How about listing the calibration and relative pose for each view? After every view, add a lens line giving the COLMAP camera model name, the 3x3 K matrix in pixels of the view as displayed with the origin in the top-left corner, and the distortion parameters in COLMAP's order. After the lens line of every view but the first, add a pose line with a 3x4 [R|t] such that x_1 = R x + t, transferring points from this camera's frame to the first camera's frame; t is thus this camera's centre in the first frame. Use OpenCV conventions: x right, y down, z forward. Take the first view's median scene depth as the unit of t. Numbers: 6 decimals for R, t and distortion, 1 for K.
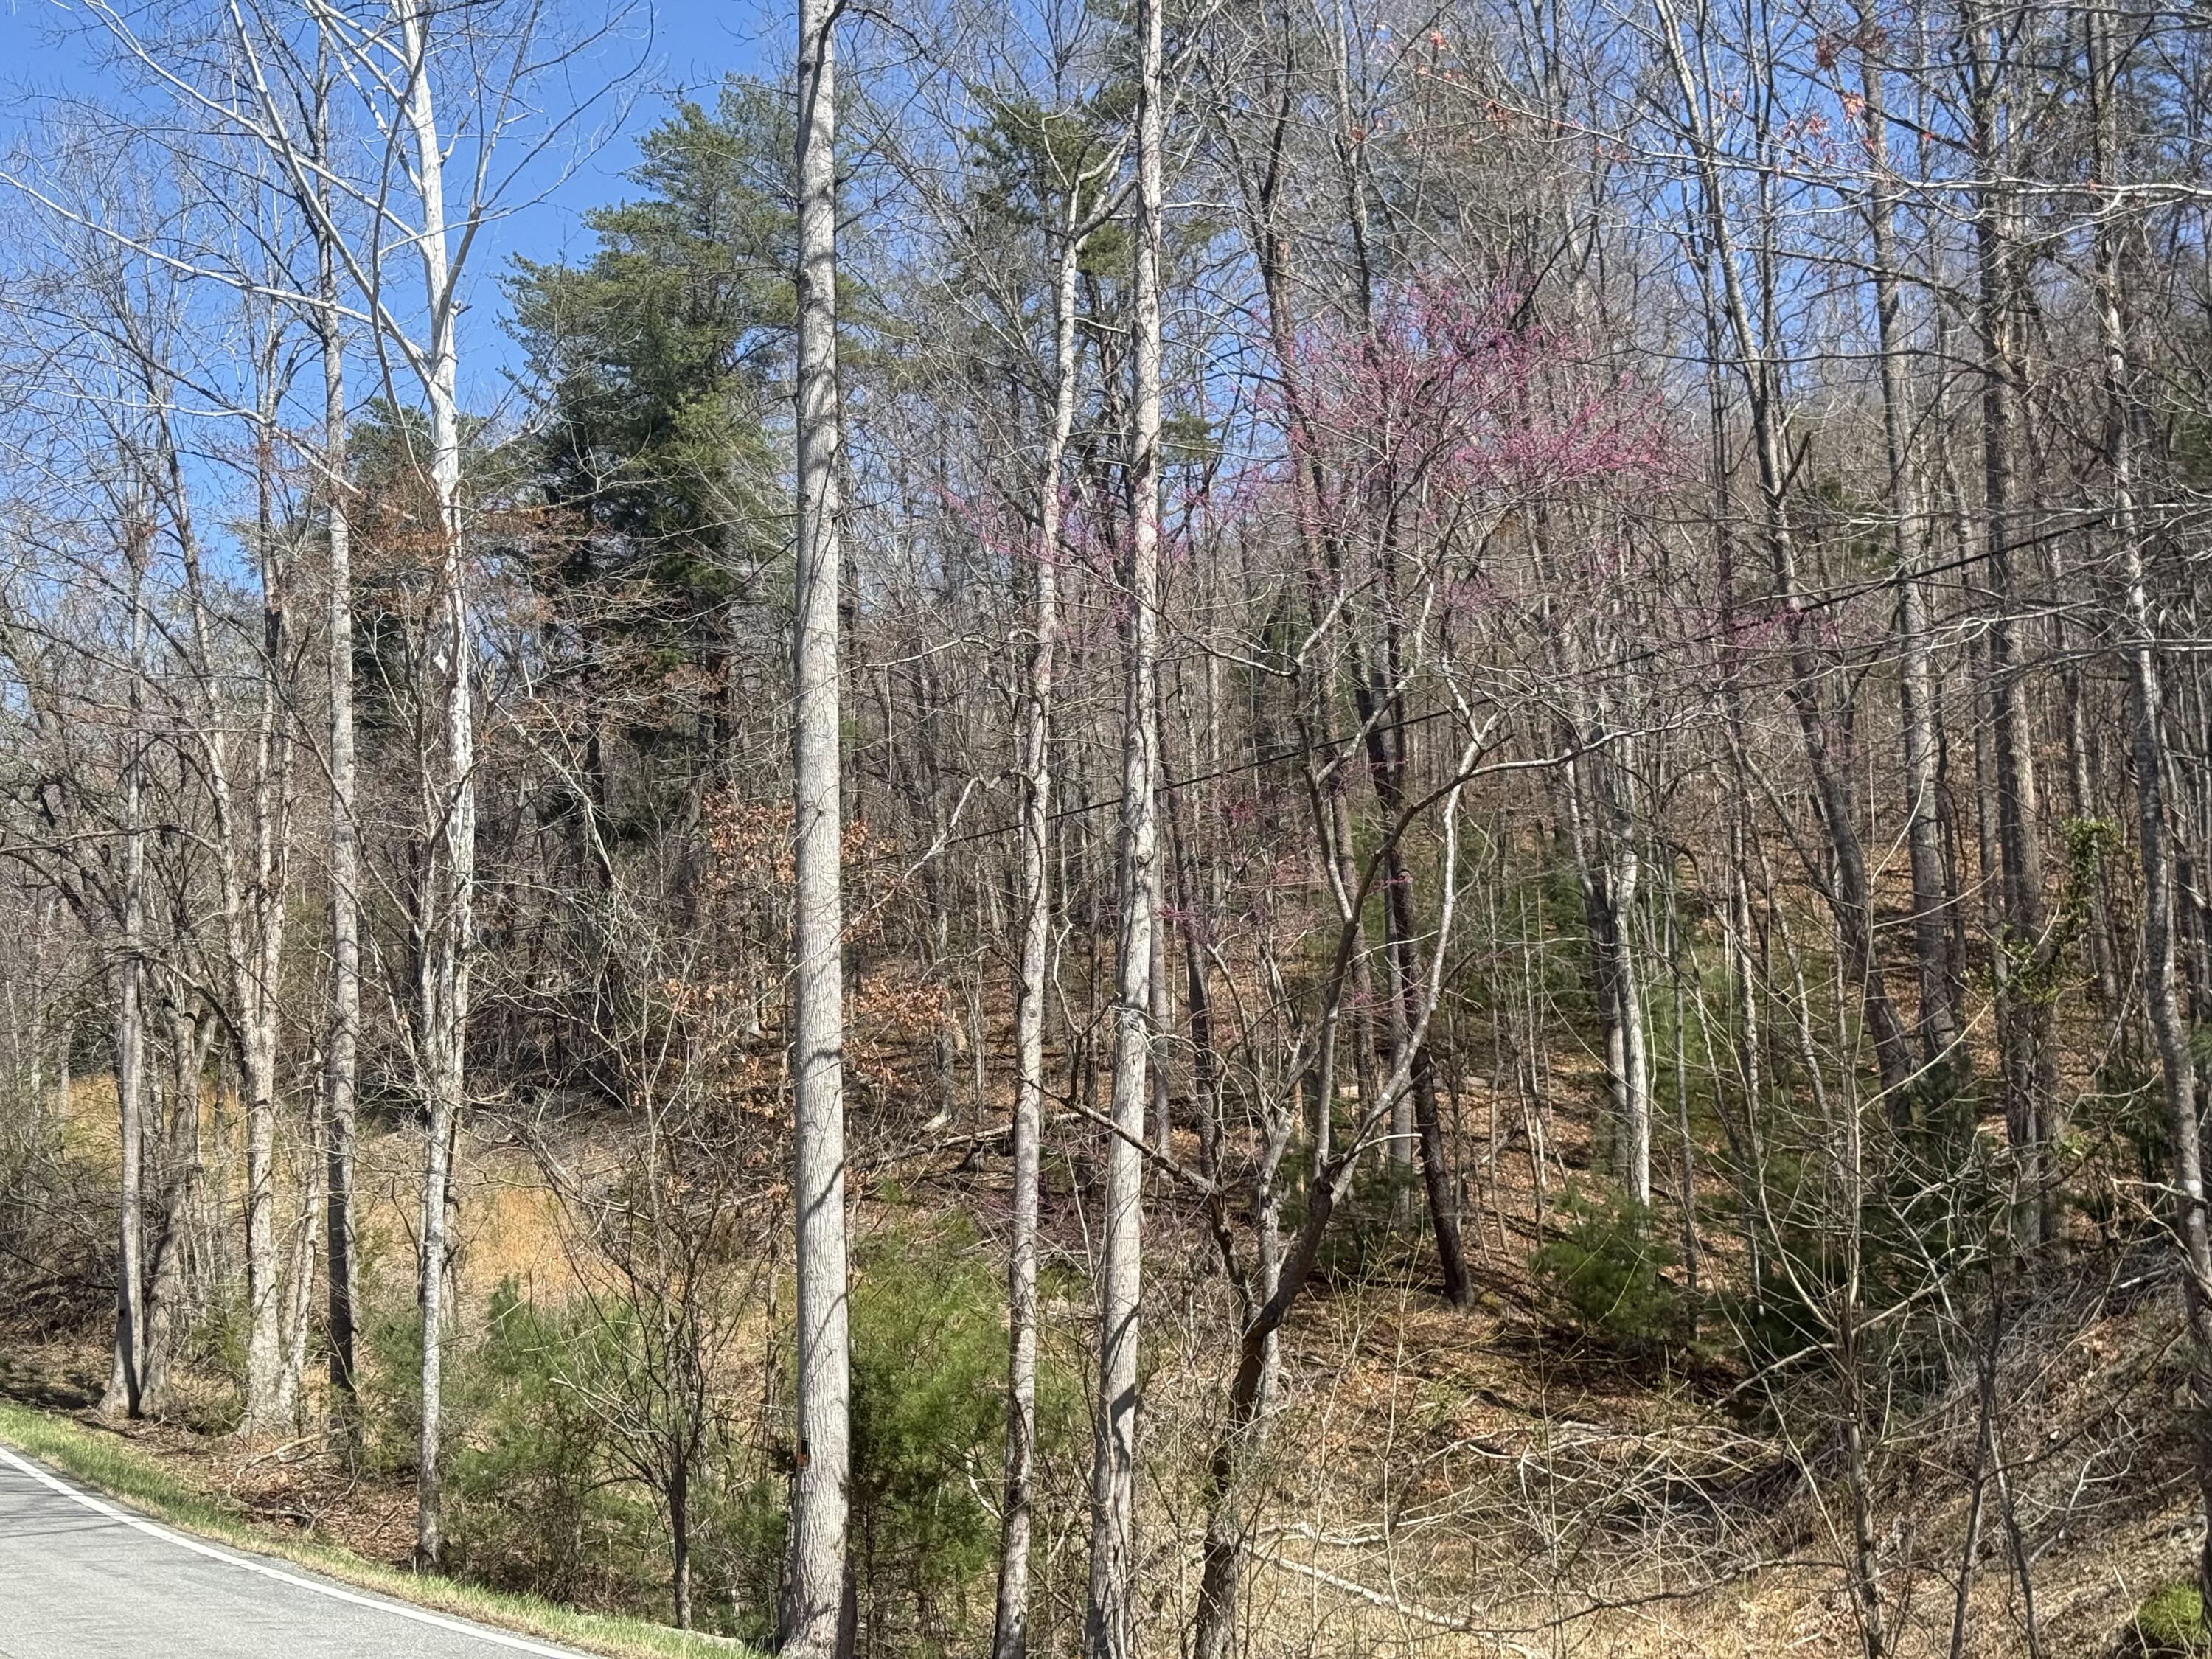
lens RADIAL K [[3068.8, 0, 1106.0], [0, 3068.8, 829.5], [0, 0, 1]] dist [0.005075, 0.014855]
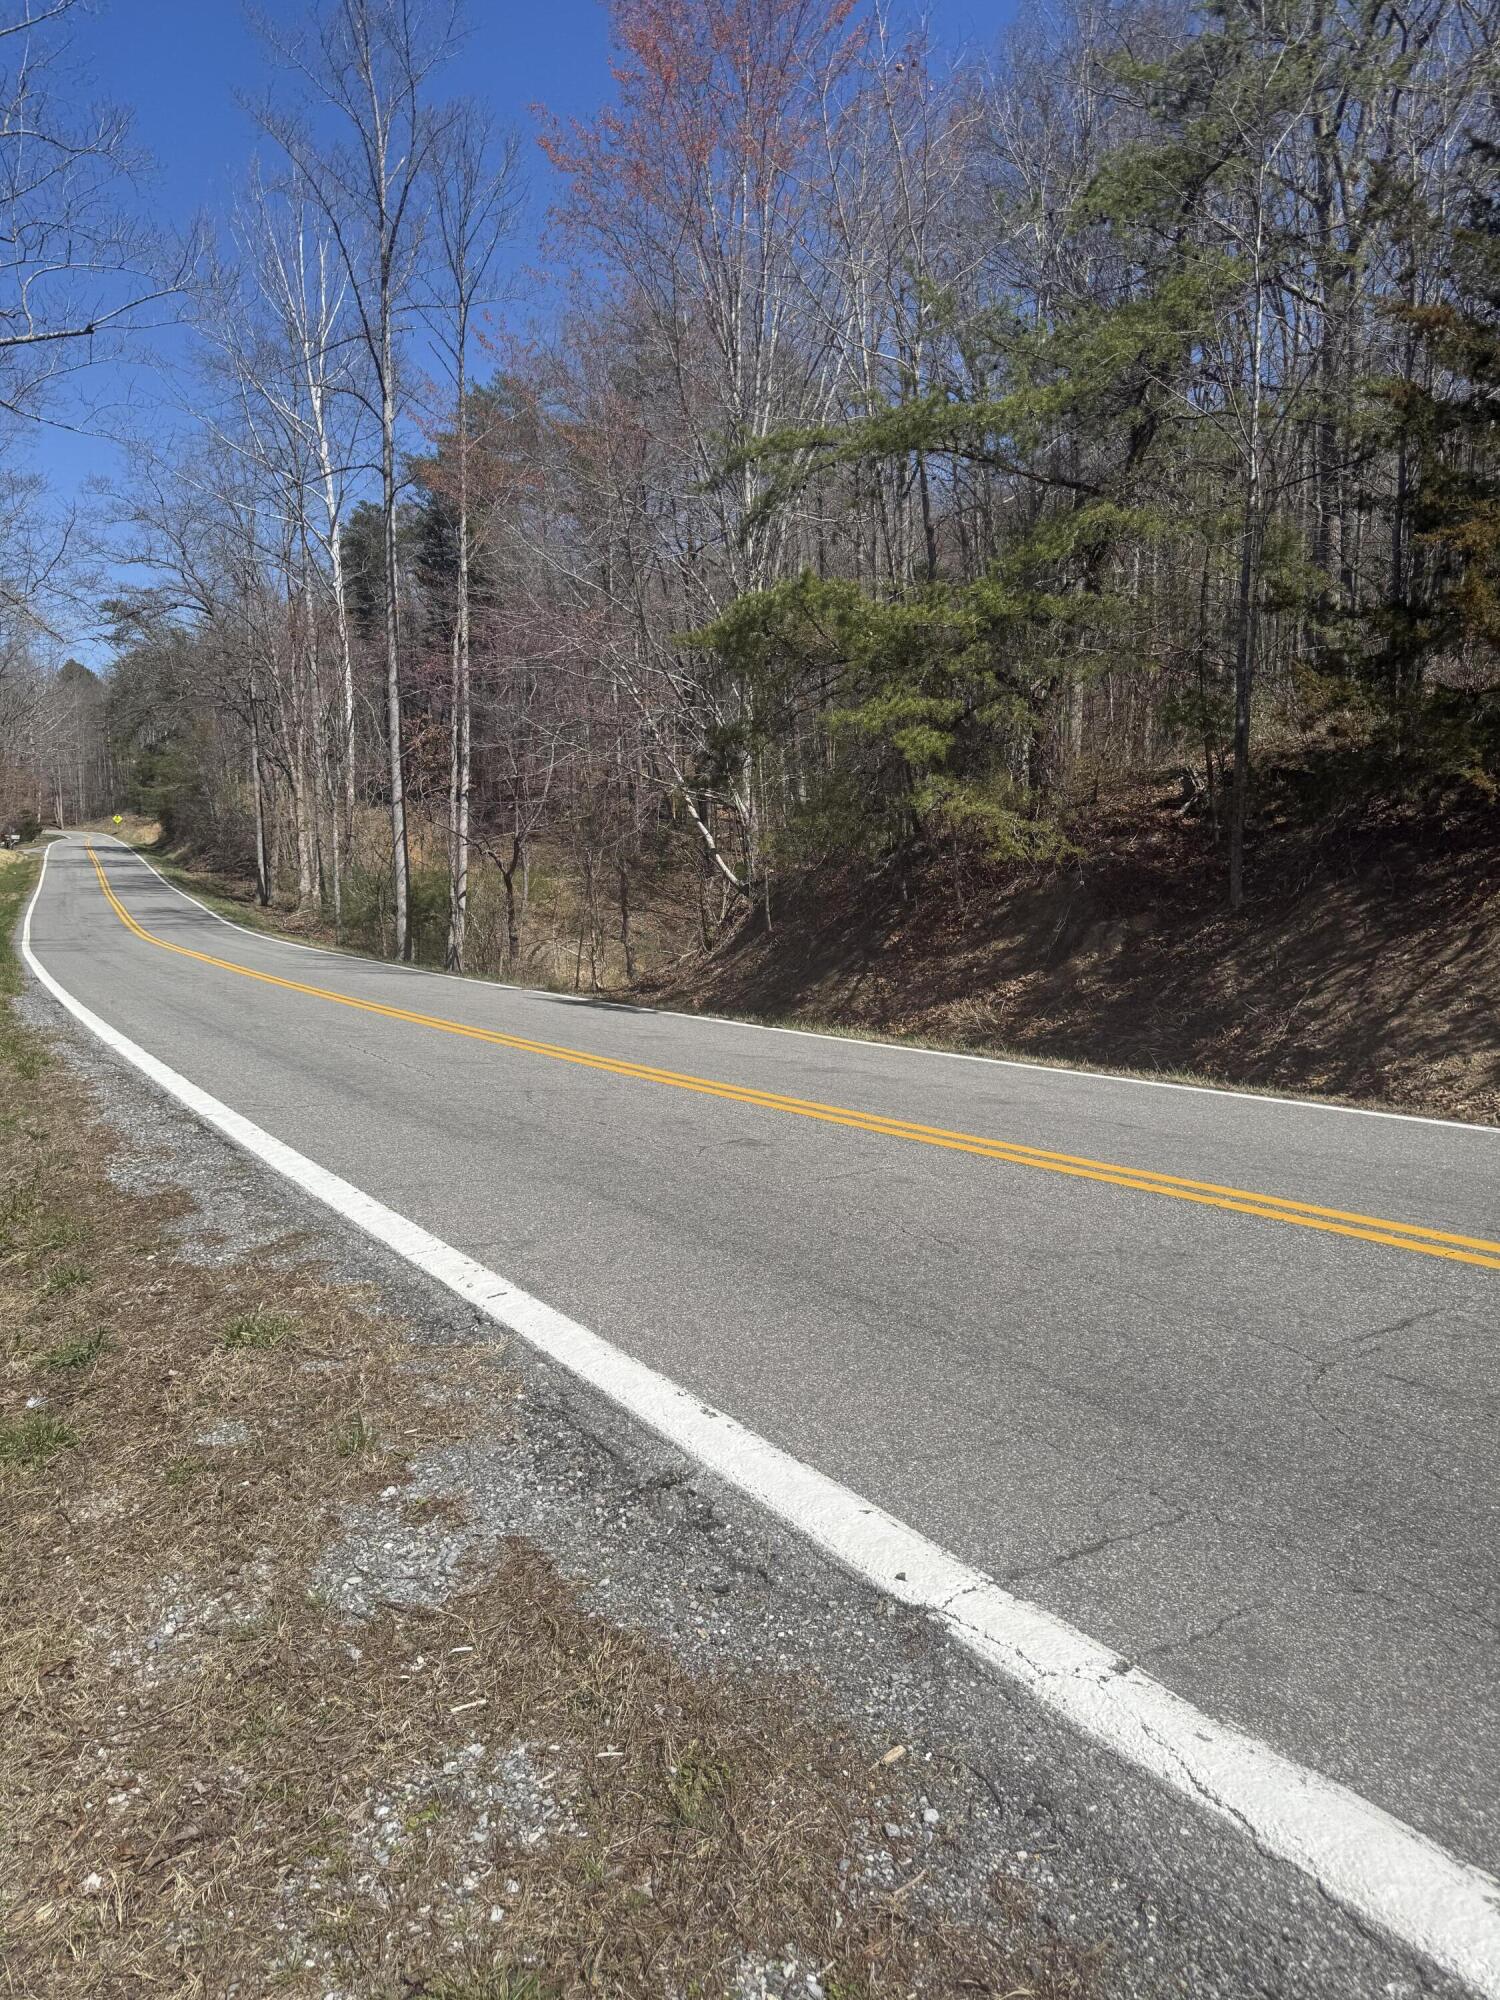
lens RADIAL K [[1420.1, 0, 763.5], [0, 1420.1, 1007.1], [0, 0, 1]] dist [0.040825, -0.044116]
pose [[0.999827, 0.018146, -0.004008, 0.180843], [-0.016653, 0.970604, 0.240106, -0.054641], [0.008247, -0.239998, 0.970738, -0.373901]]
